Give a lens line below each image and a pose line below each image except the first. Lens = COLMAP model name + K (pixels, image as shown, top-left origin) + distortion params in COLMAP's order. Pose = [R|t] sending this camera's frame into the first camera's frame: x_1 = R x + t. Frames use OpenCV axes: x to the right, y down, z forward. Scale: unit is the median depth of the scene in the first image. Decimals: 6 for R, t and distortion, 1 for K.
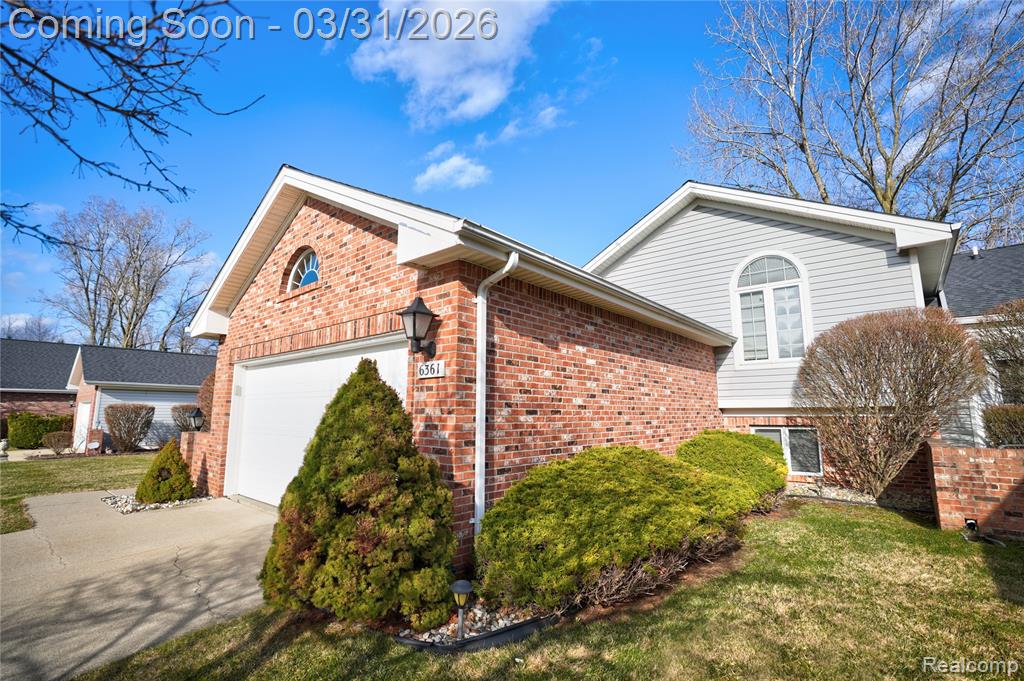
lens RADIAL K [[472.3, 0, 510.9], [0, 472.3, 336.0], [0, 0, 1]] dist [-0.020994, 0.000148]
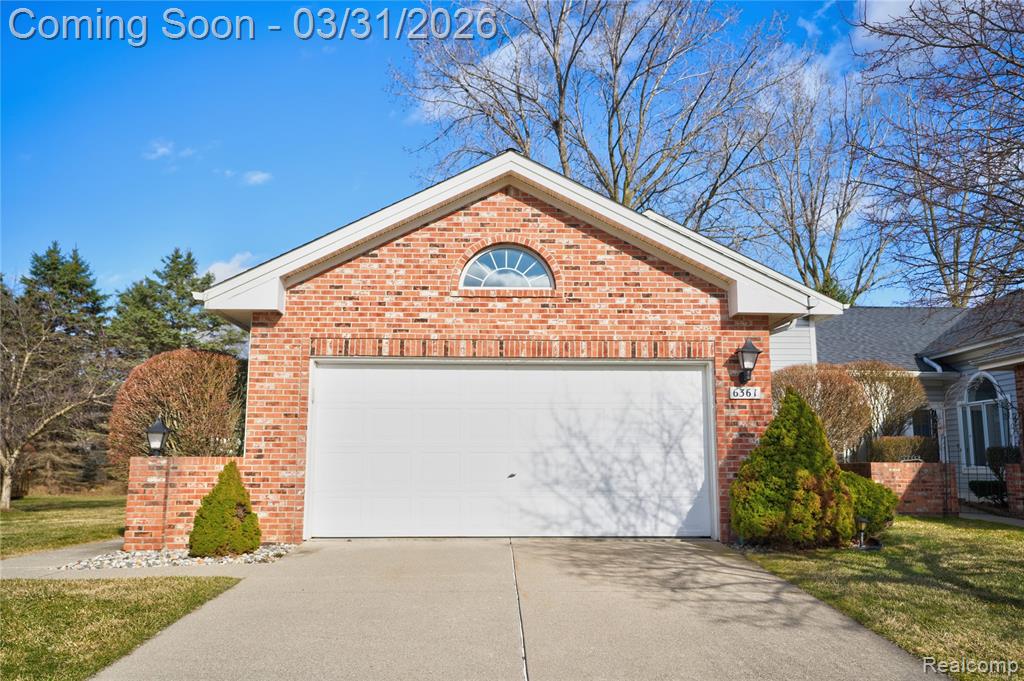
lens RADIAL K [[837.3, 0, 512.0], [0, 837.3, 343.3], [0, 0, 1]] dist [0.006026, 0.003380]
pose [[0.751619, 0.101173, 0.651792, -1.865303], [-0.112829, 0.993323, -0.024078, 0.052412], [-0.649876, -0.055444, 0.758015, -0.307198]]
